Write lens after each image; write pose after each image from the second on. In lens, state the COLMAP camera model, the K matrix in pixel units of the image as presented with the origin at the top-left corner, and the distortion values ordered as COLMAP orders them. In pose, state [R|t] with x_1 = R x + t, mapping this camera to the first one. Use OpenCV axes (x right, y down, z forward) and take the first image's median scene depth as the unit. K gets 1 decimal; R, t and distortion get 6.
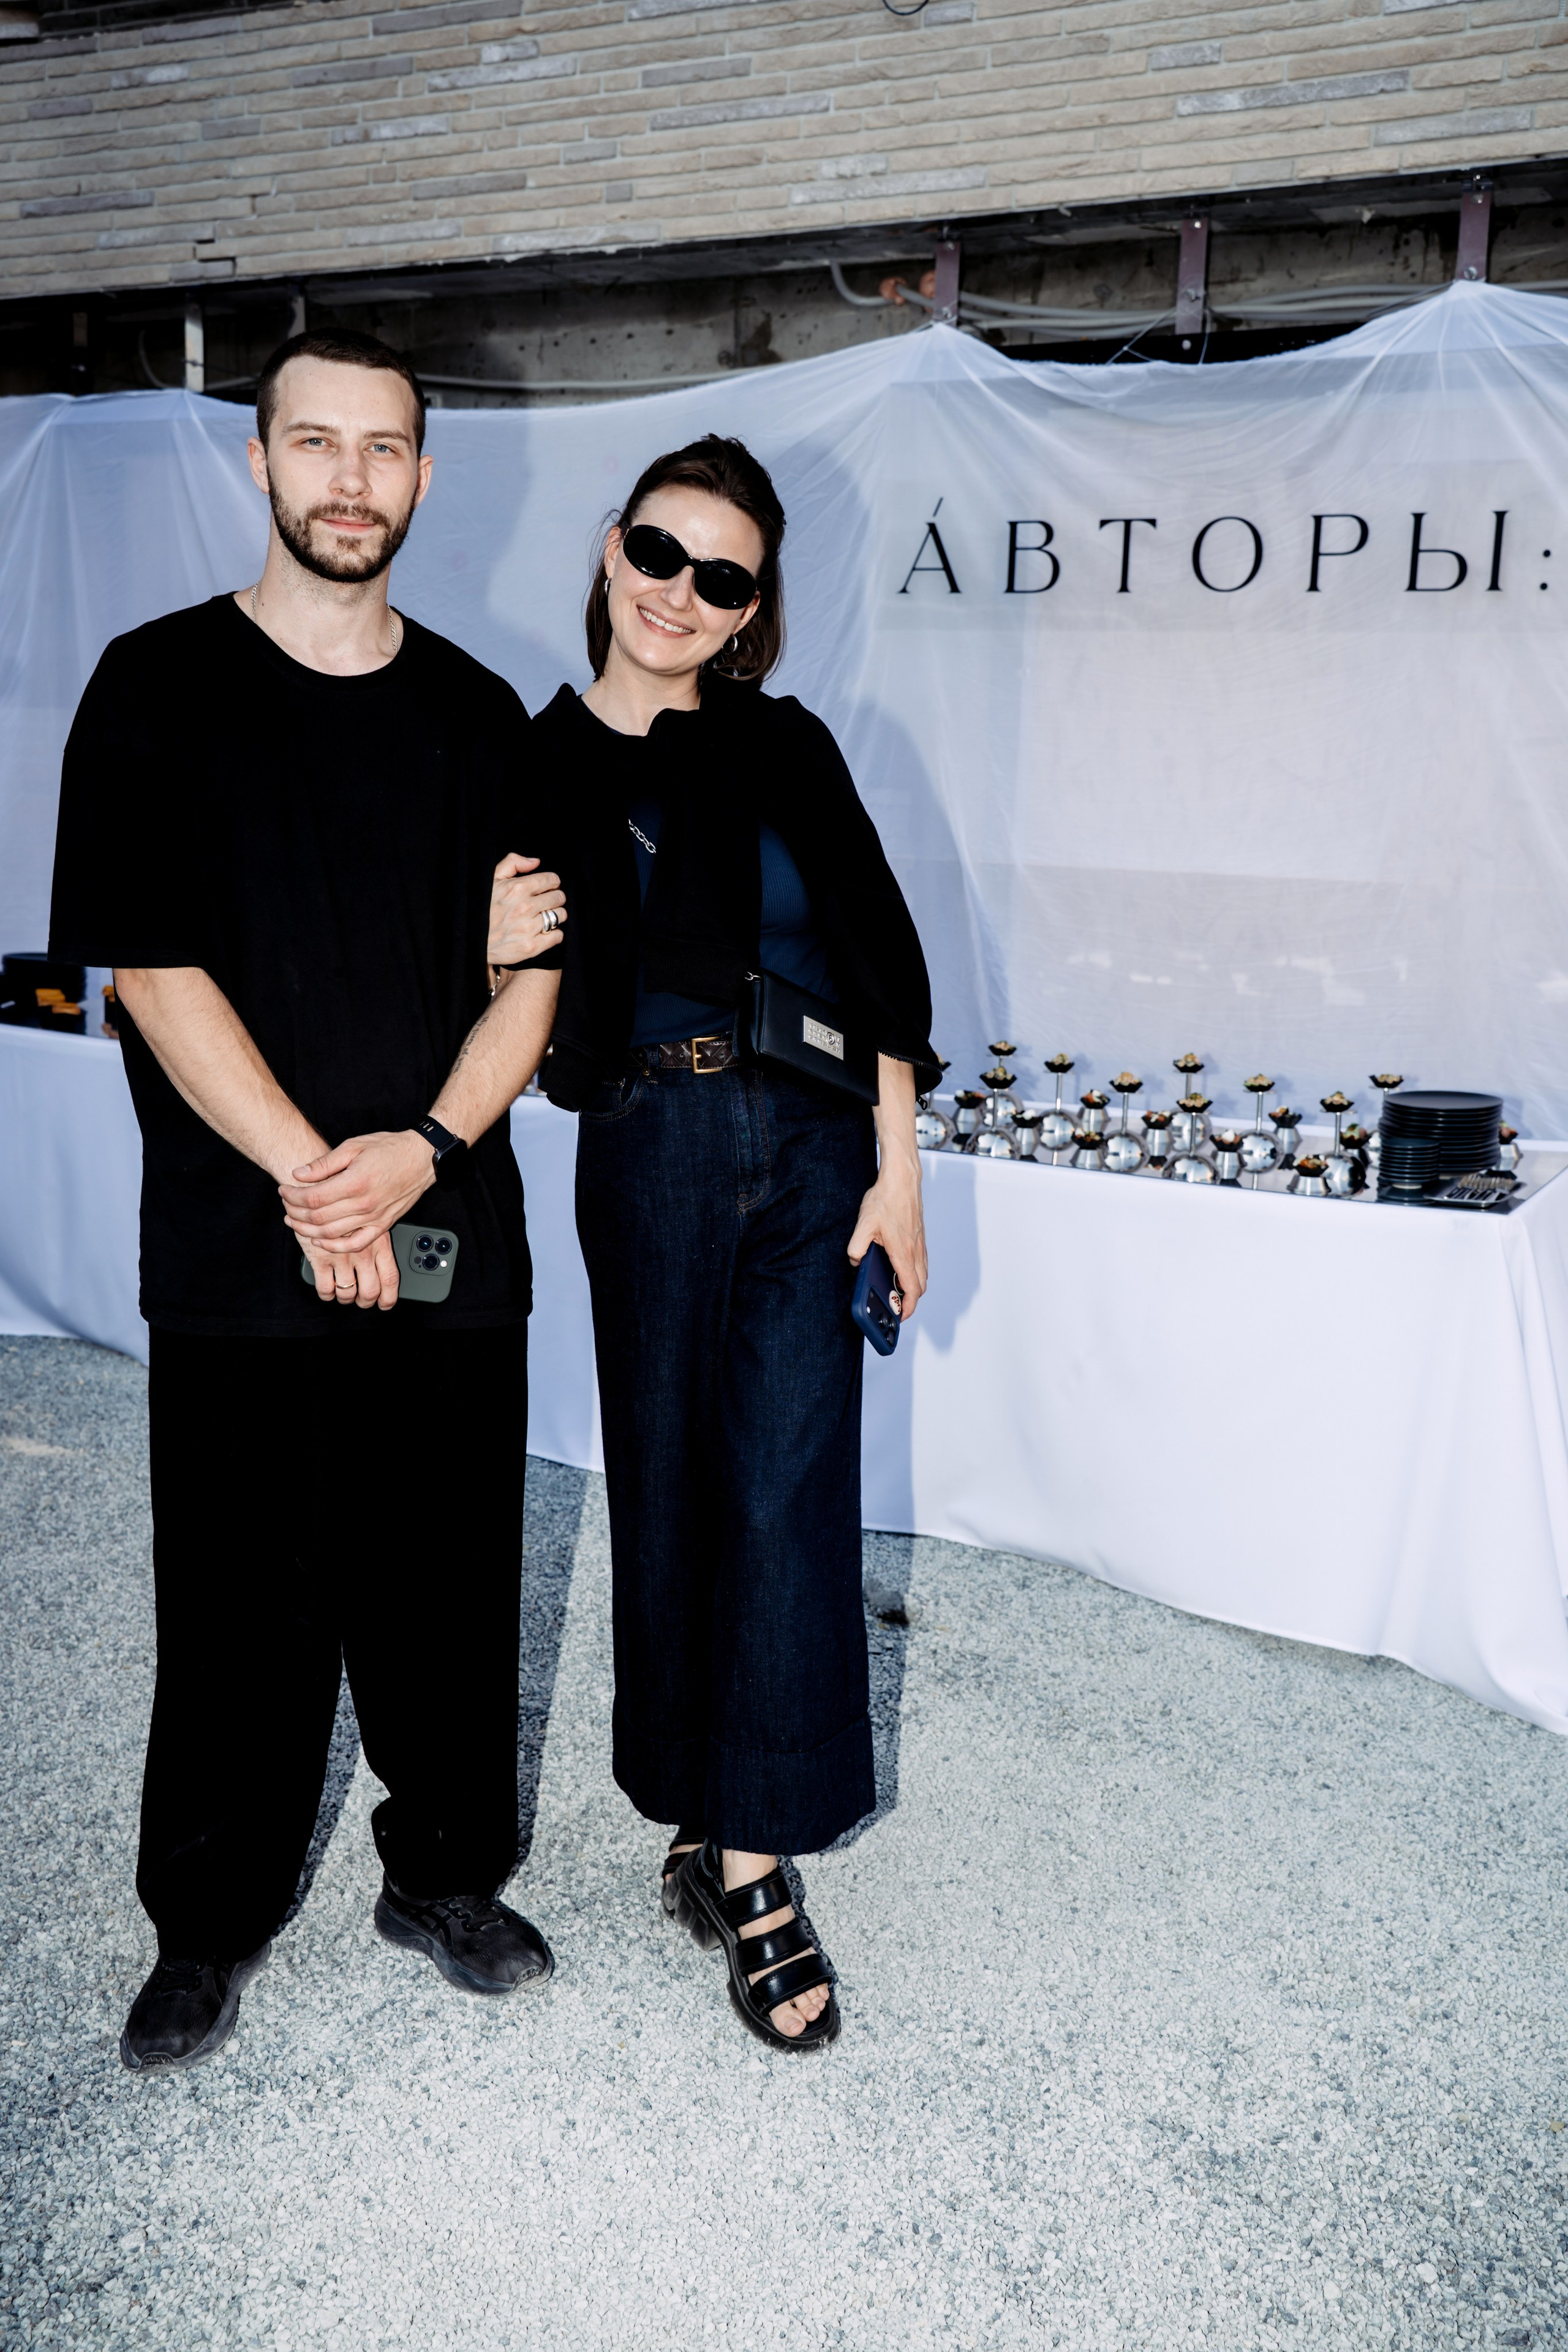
lens RADIAL K [[2311.1, 0, 829.8], [0, 2311.1, 1156.7], [0, 0, 1]] dist [0.056043, 0.000000]
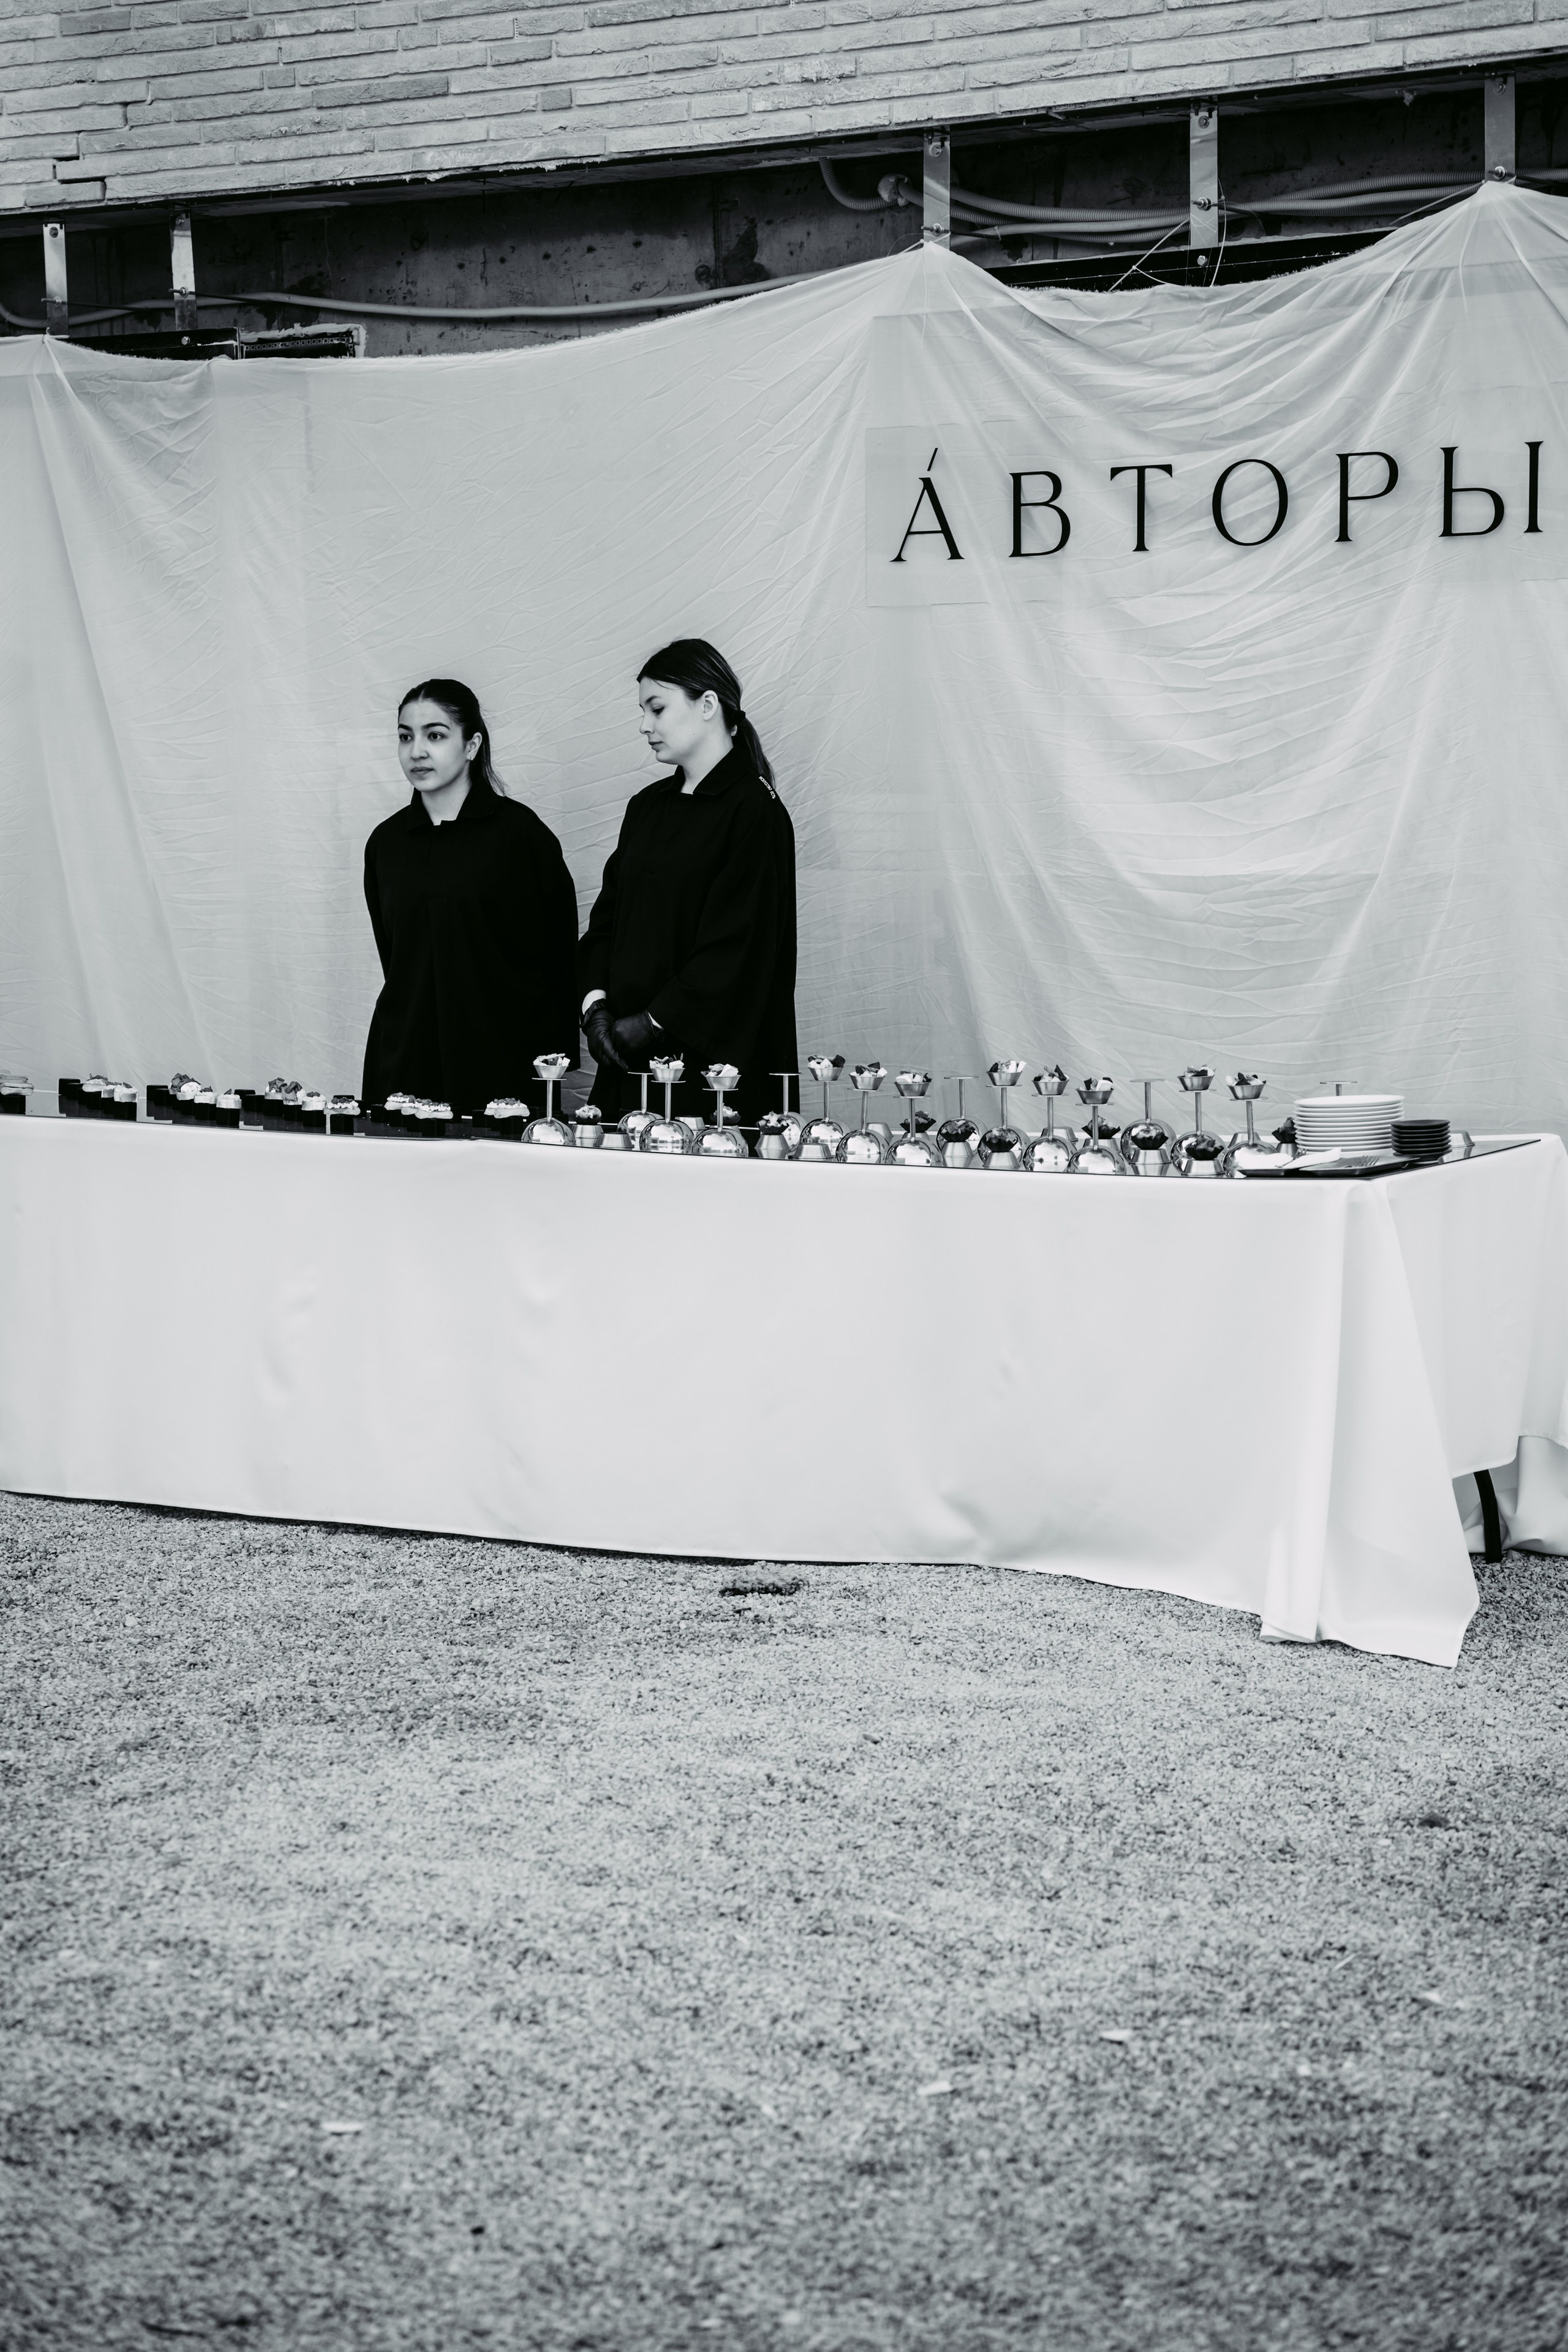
lens RADIAL K [[5111.2, 0, 801.9], [0, 5111.2, 1104.9], [0, 0, 1]] dist [0.414556, 0.000000]
pose [[0.992913, -0.038564, -0.112417, 0.208604], [0.026529, 0.993943, -0.106651, 0.156386], [0.115849, 0.102912, 0.987921, -0.855993]]
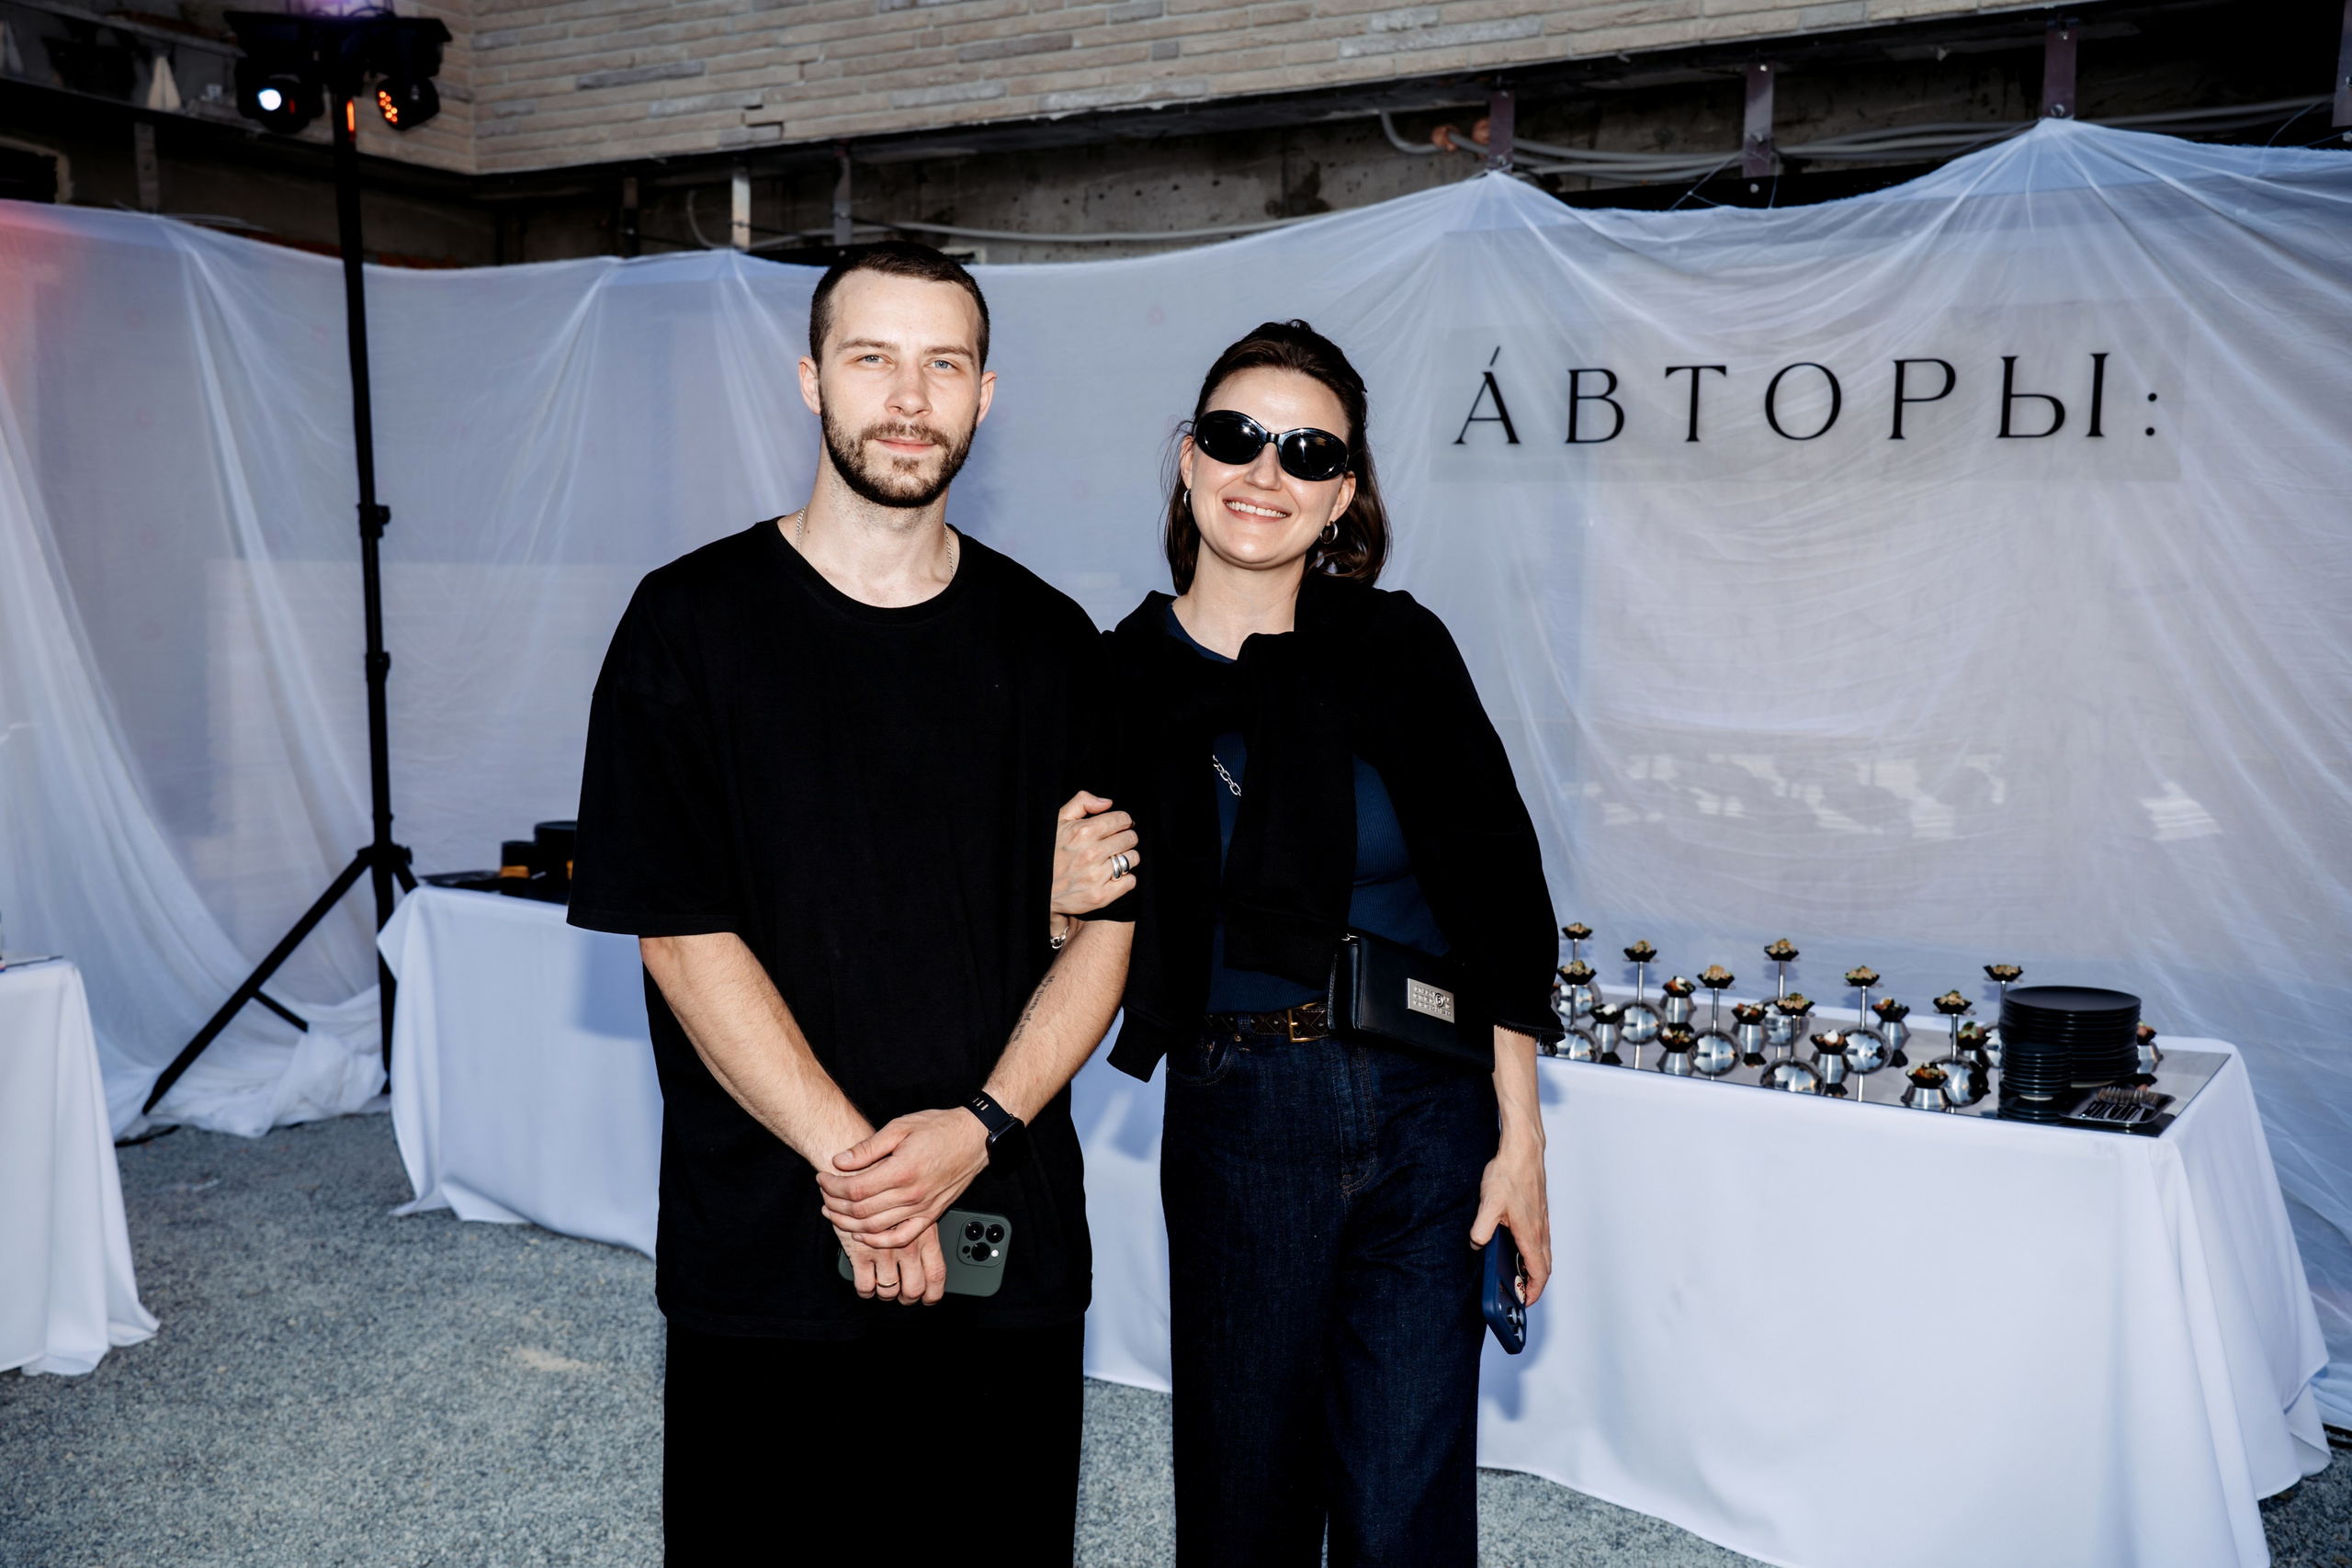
lens RADIAL K [[2310.8, 0, 1212.1], [0, 2310.8, 766.9], [0, 0, 1]] dist [0.056043, 0.000000]
pose [[0.998148, -0.005605, -0.060579, -0.013693], [0.000469, 0.996426, -0.084468, -0.028933], [0.060836, 0.084284, 0.994583, 0.049920]]
